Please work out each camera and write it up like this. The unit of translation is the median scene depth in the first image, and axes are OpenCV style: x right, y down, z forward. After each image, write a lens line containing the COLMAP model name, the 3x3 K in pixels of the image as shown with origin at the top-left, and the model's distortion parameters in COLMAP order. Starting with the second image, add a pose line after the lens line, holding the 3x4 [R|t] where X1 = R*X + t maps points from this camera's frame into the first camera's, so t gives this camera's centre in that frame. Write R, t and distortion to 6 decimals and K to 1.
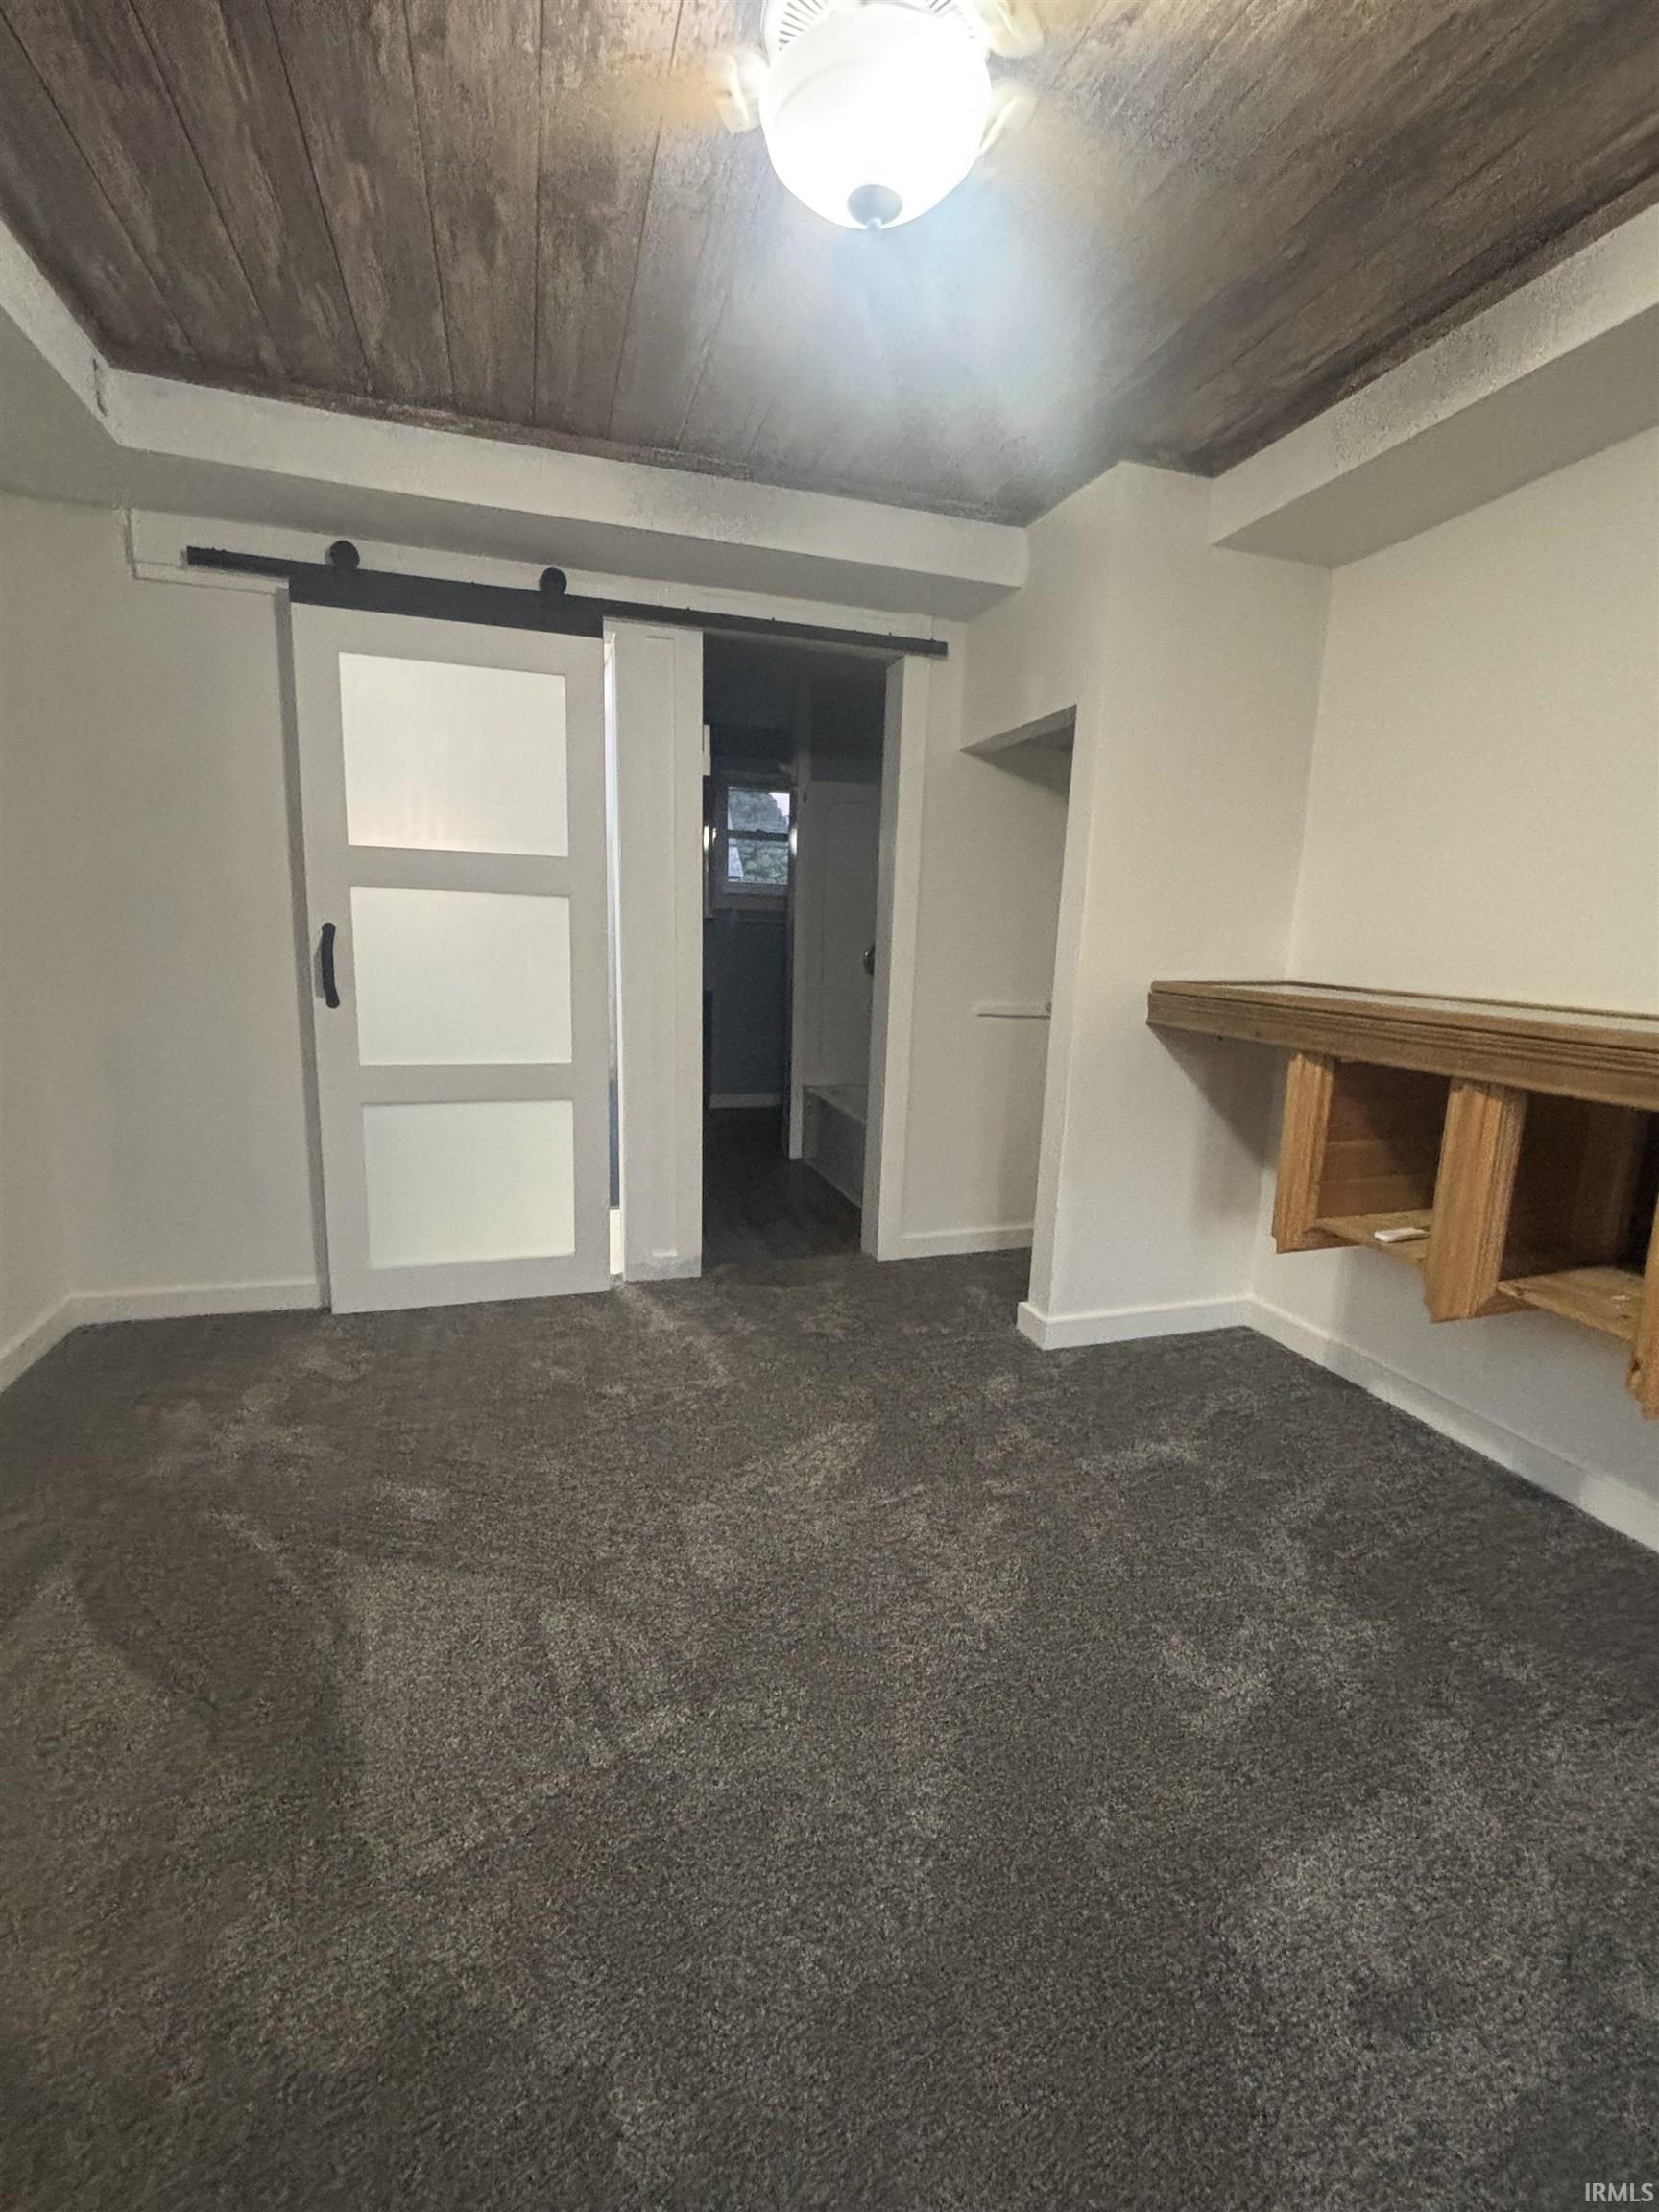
lens RADIAL K [[973.6, 0, 834.2], [0, 973.6, 1096.0], [0, 0, 1]] dist [-0.001829, -0.000773]
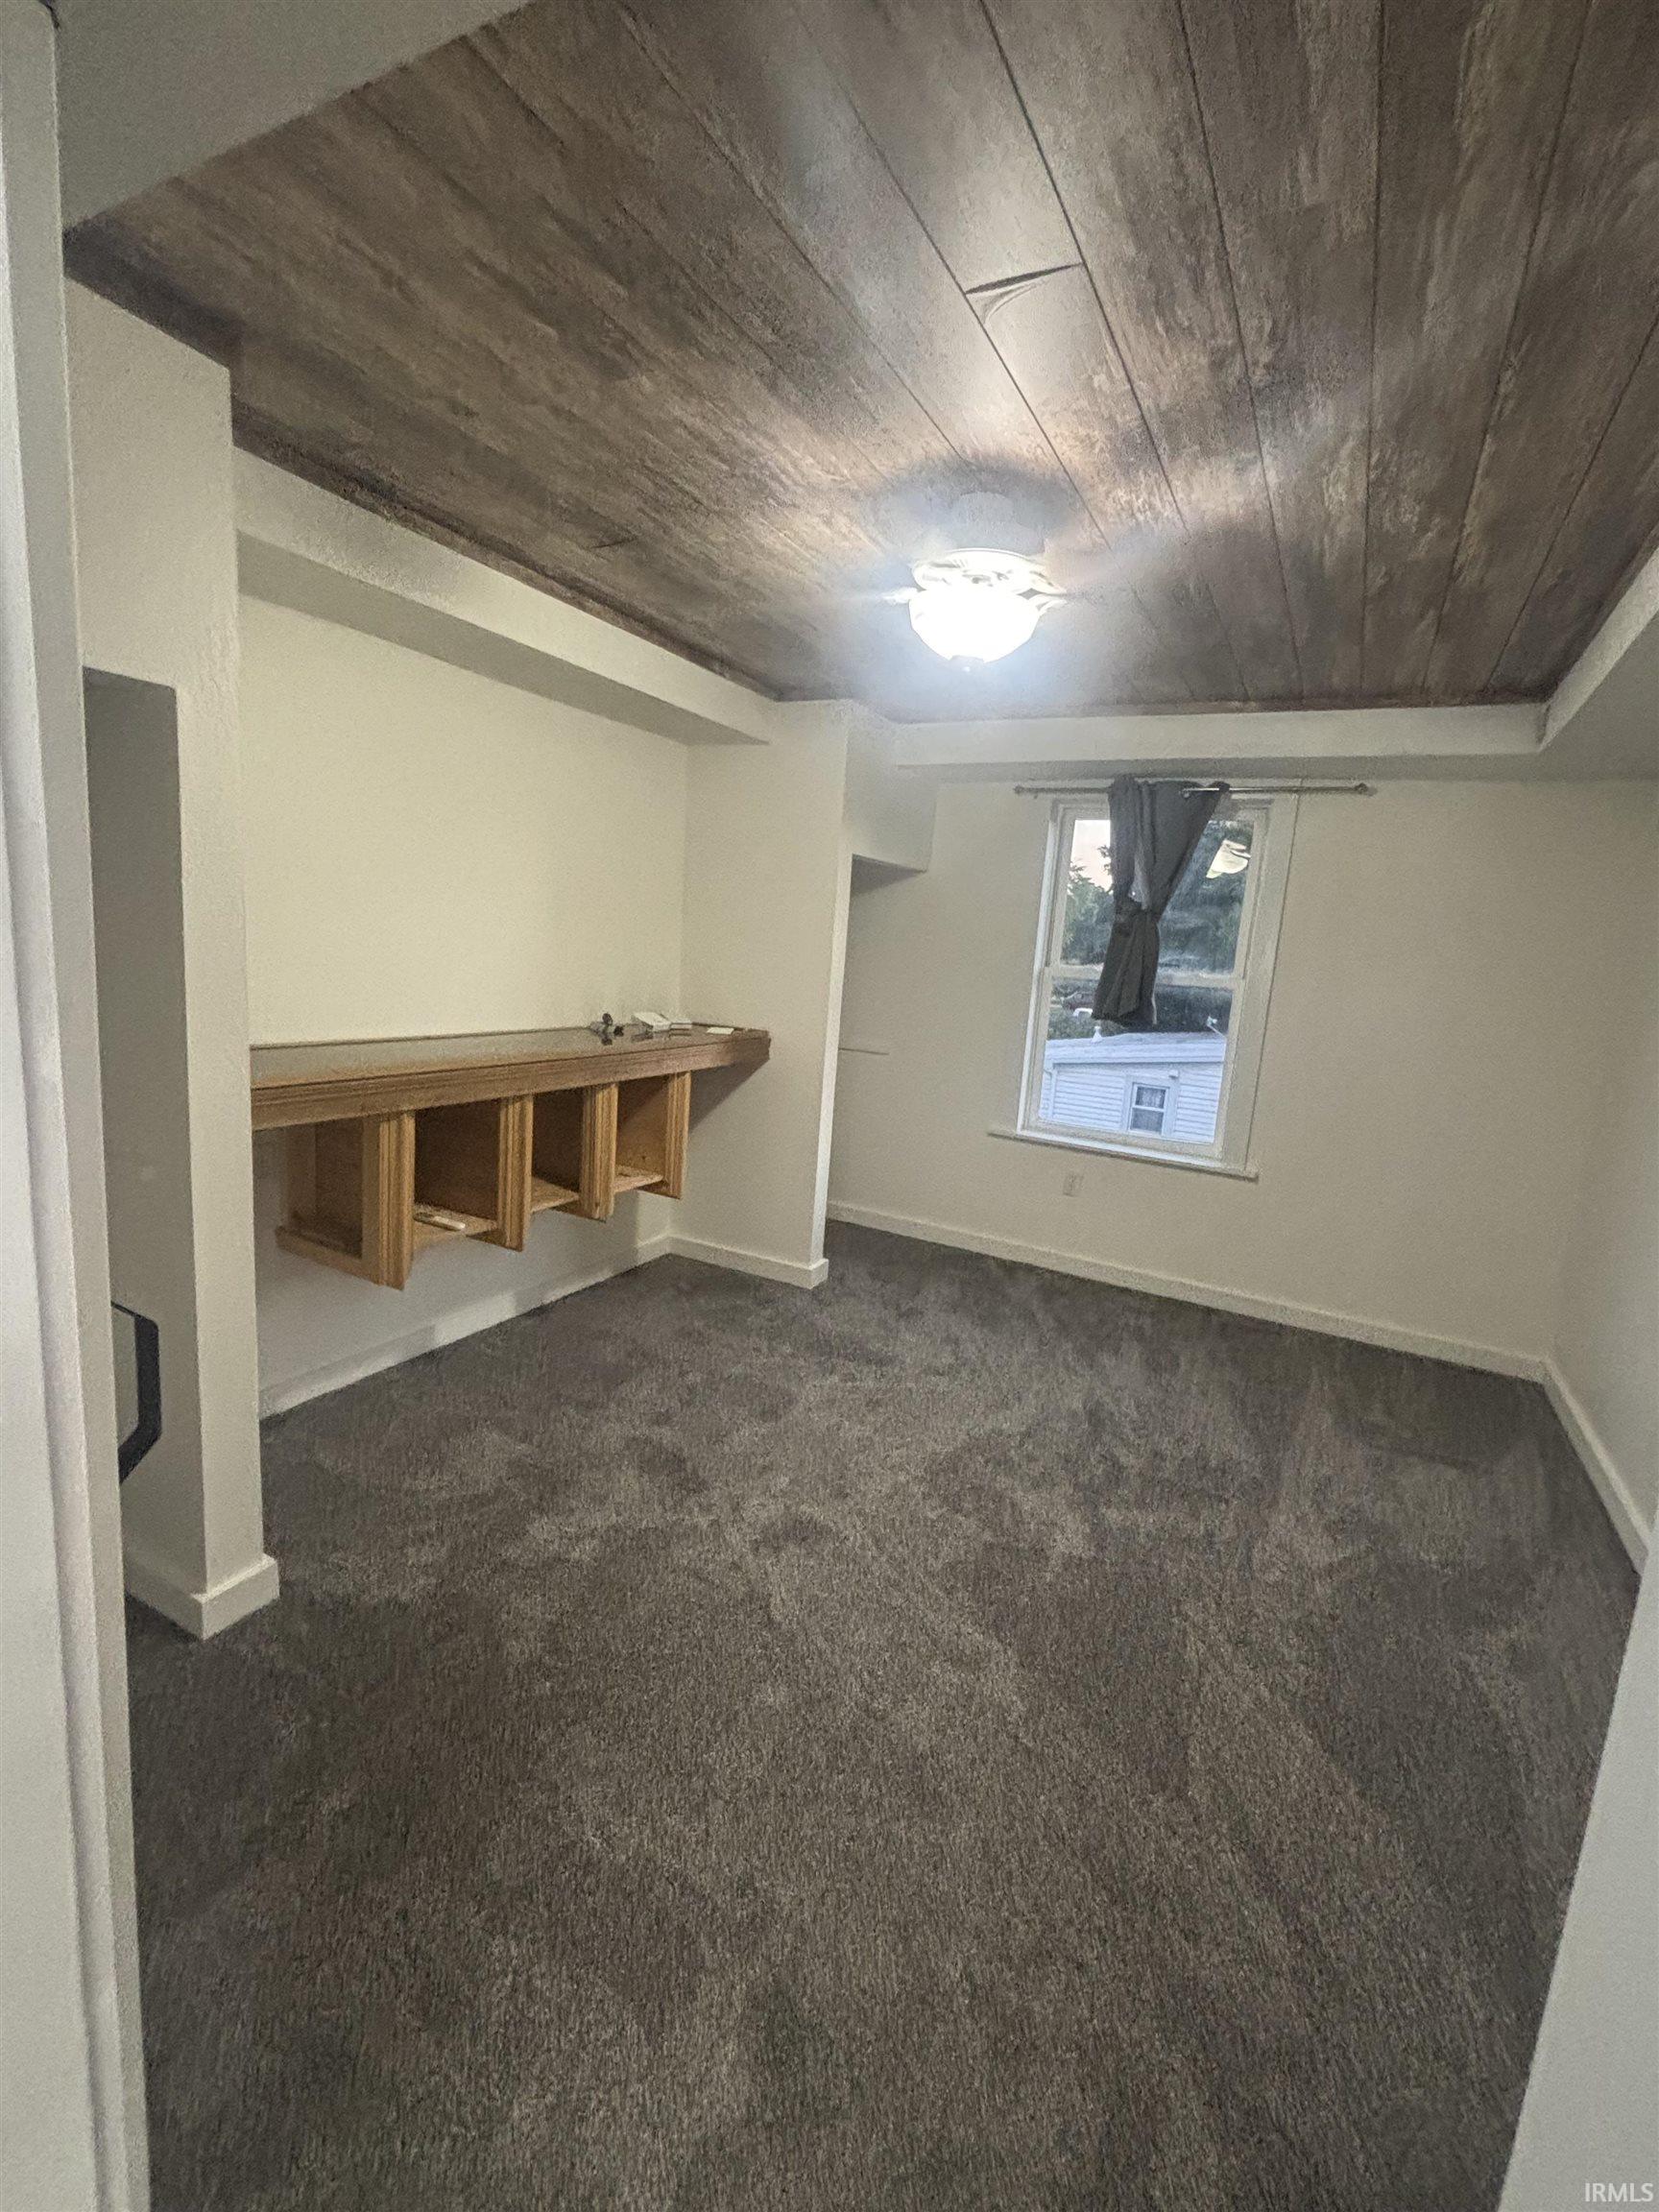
lens RADIAL K [[973.6, 0, 827.2], [0, 973.6, 1106.5], [0, 0, 1]] dist [-0.001829, -0.000773]
pose [[-0.702560, -0.196173, 0.684051, -0.606696], [0.027203, 0.953146, 0.301284, -0.360497], [-0.711104, 0.230279, -0.664306, 1.326744]]
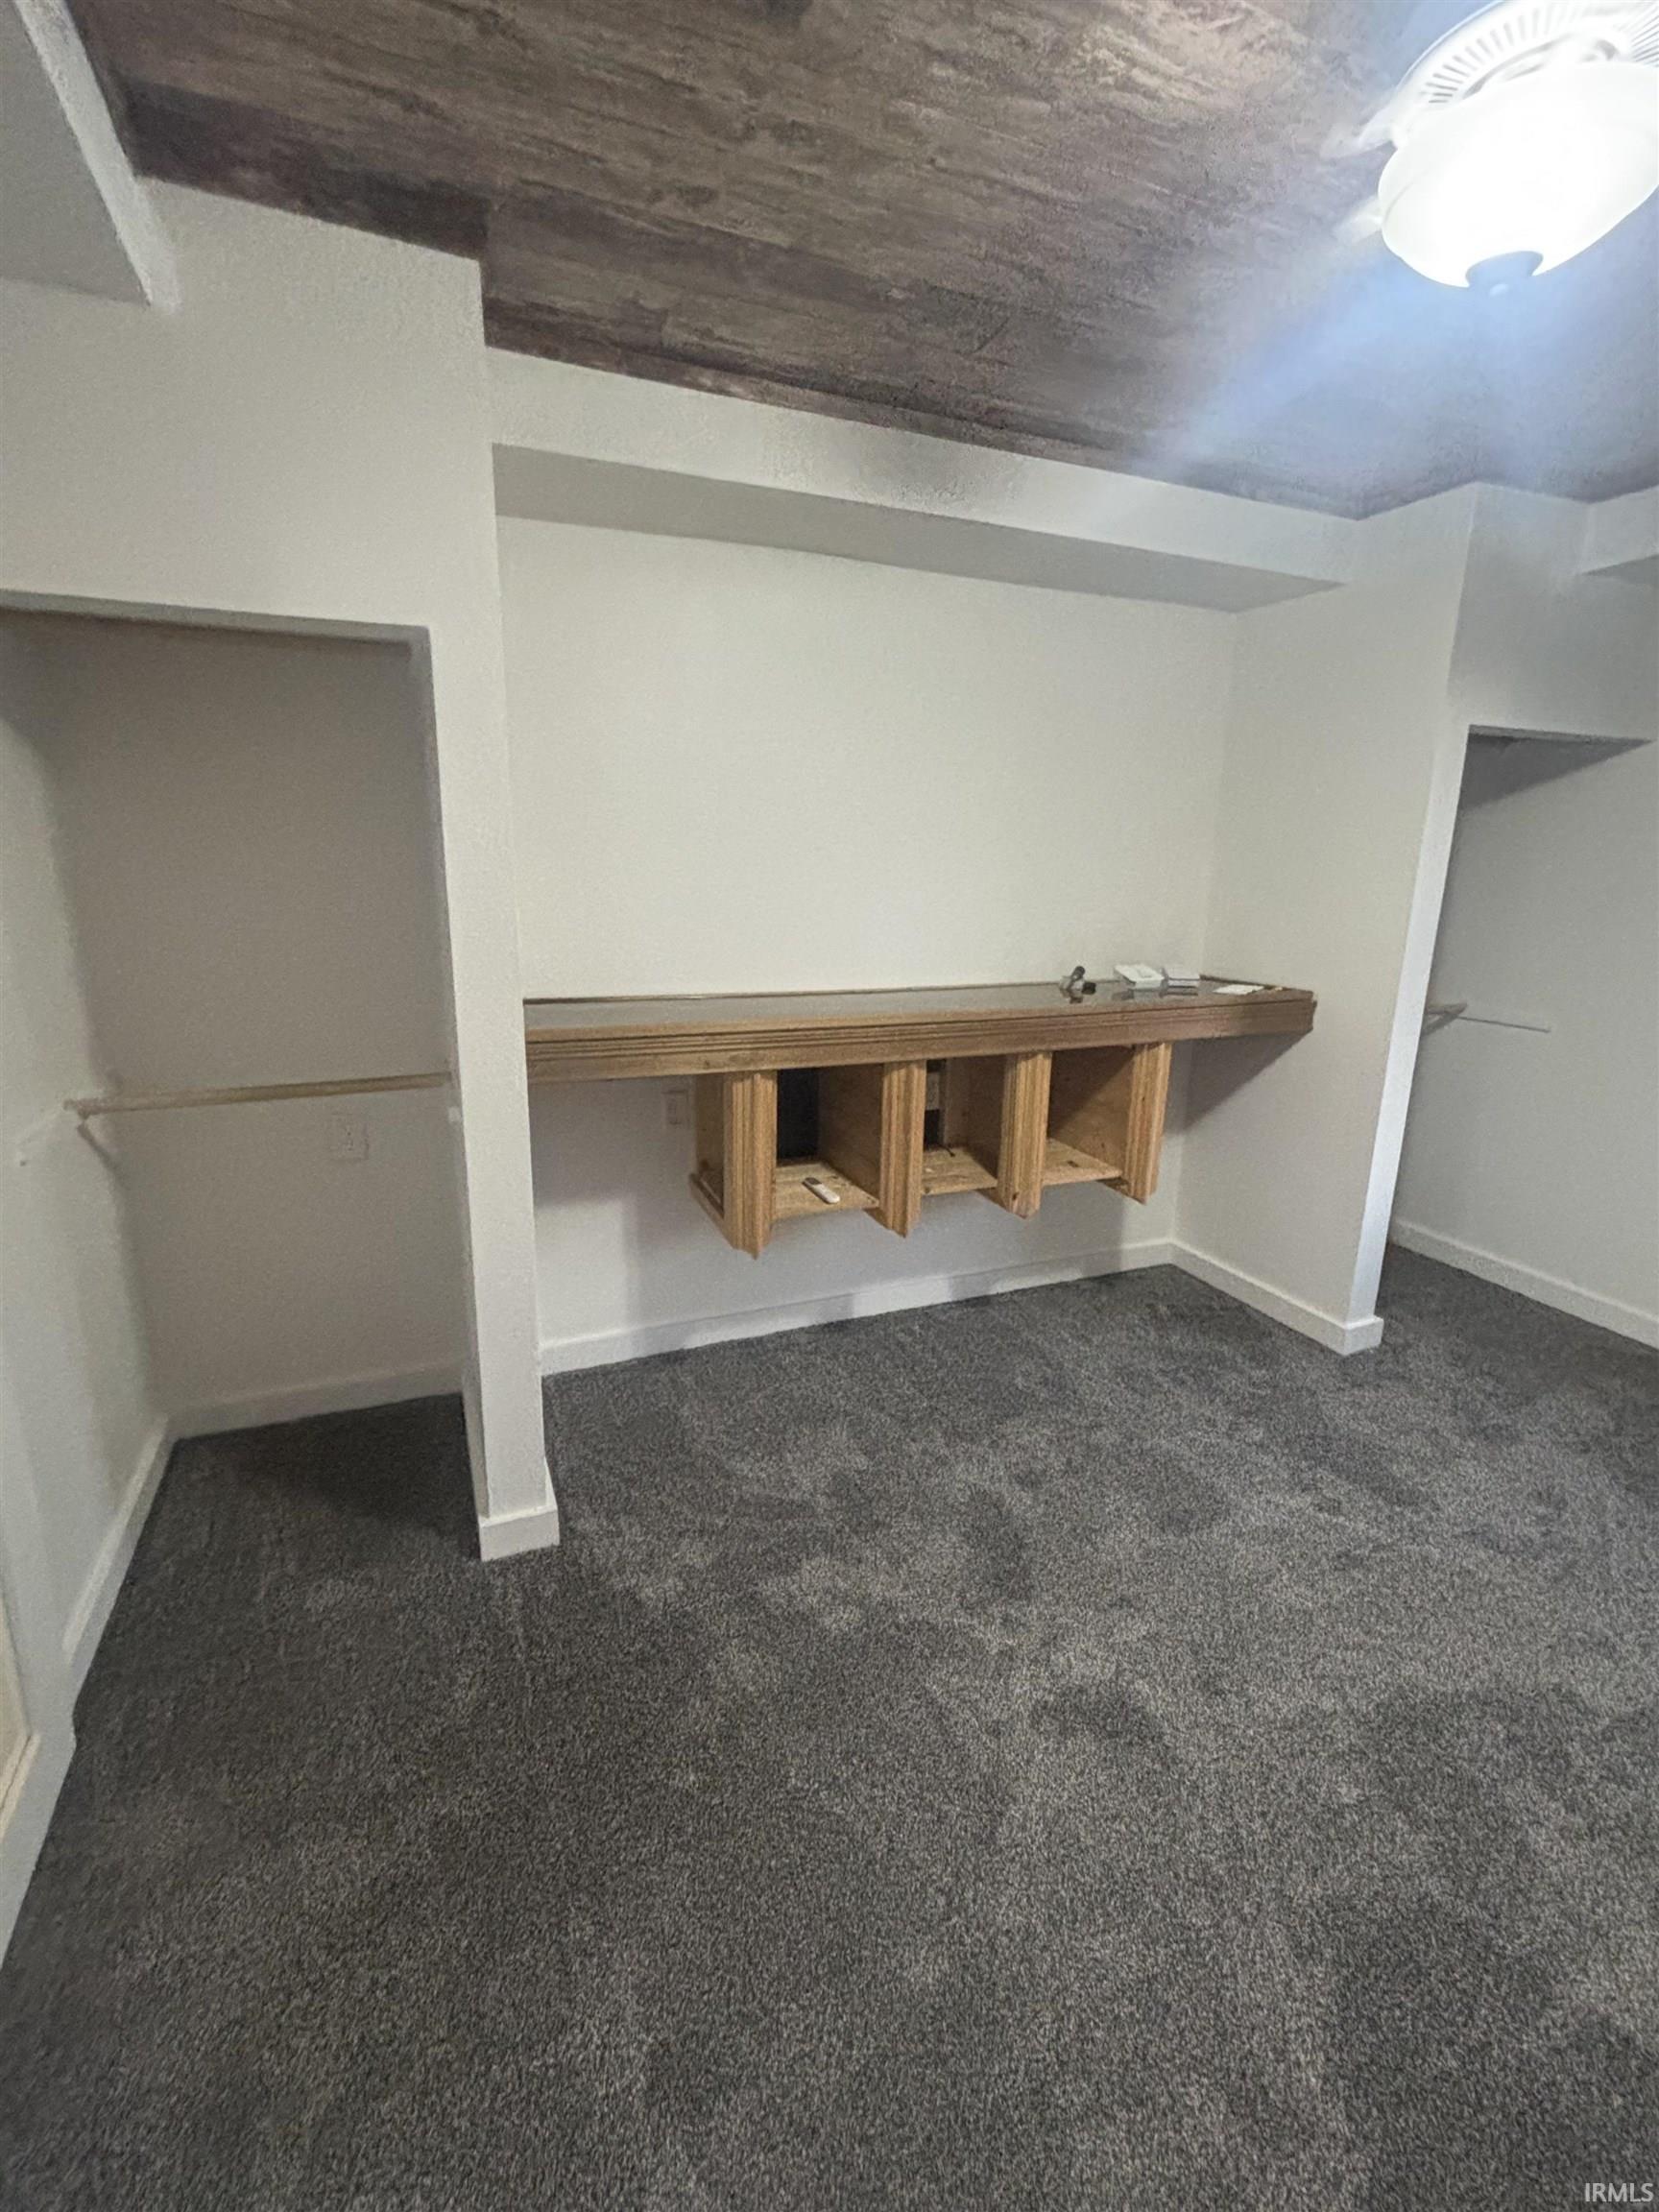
lens RADIAL K [[973.6, 0, 827.4], [0, 973.6, 1101.8], [0, 0, 1]] dist [-0.001829, -0.000773]
pose [[-0.091344, -0.269865, 0.958556, -0.510732], [0.146719, 0.948428, 0.280995, -0.282582], [-0.984952, 0.166305, -0.047039, 0.930252]]
